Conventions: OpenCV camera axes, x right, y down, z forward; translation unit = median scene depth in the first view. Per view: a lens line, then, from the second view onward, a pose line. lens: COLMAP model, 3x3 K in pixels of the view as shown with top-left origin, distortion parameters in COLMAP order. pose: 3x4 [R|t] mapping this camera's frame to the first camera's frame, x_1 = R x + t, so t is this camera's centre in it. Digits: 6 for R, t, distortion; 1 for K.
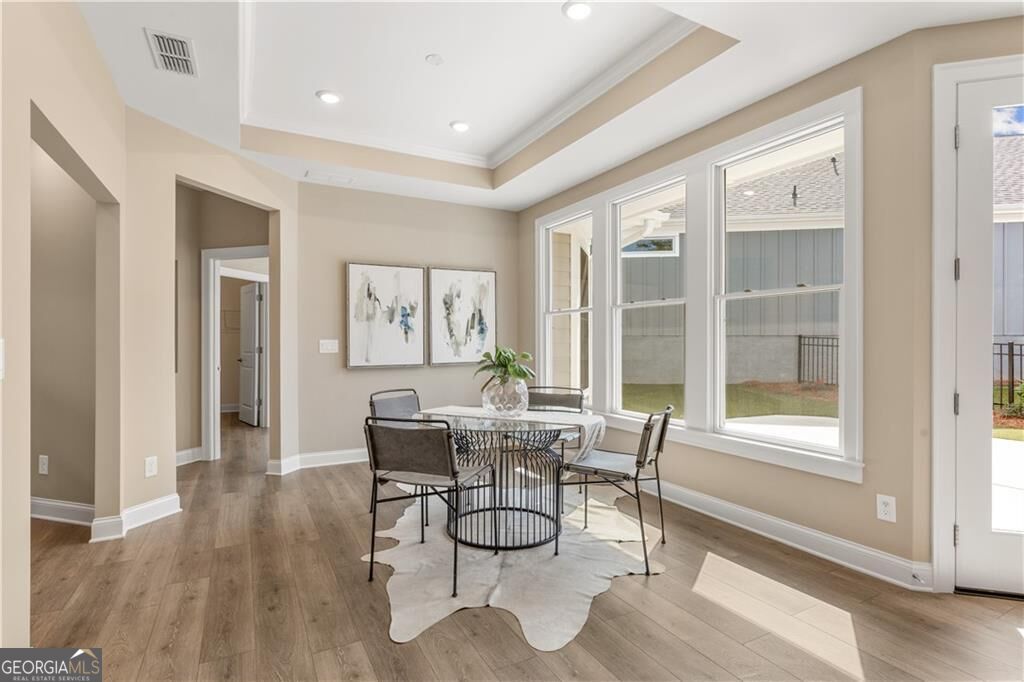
lens RADIAL K [[500.9, 0, 516.1], [0, 500.9, 346.2], [0, 0, 1]] dist [-0.002314, -0.000758]
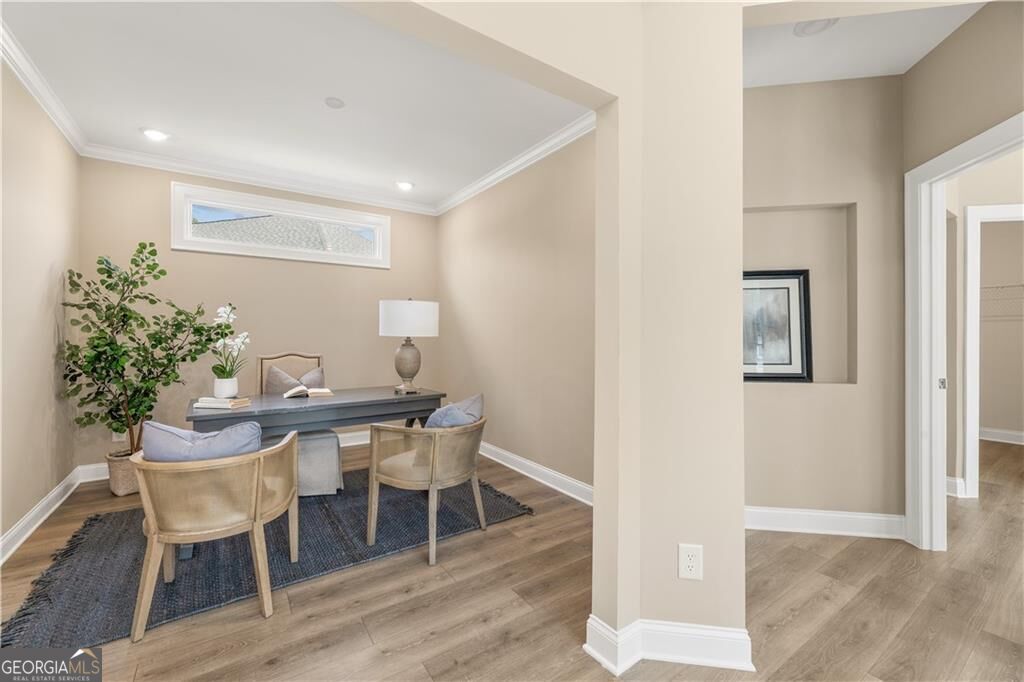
lens RADIAL K [[427.7, 0, 519.3], [0, 427.7, 336.1], [0, 0, 1]] dist [-0.001527, -0.000237]
pose [[0.108161, -0.003102, -0.994129, -0.164953], [-0.005639, 0.999977, -0.003734, -0.001901], [0.994117, 0.006010, 0.108141, 0.443148]]
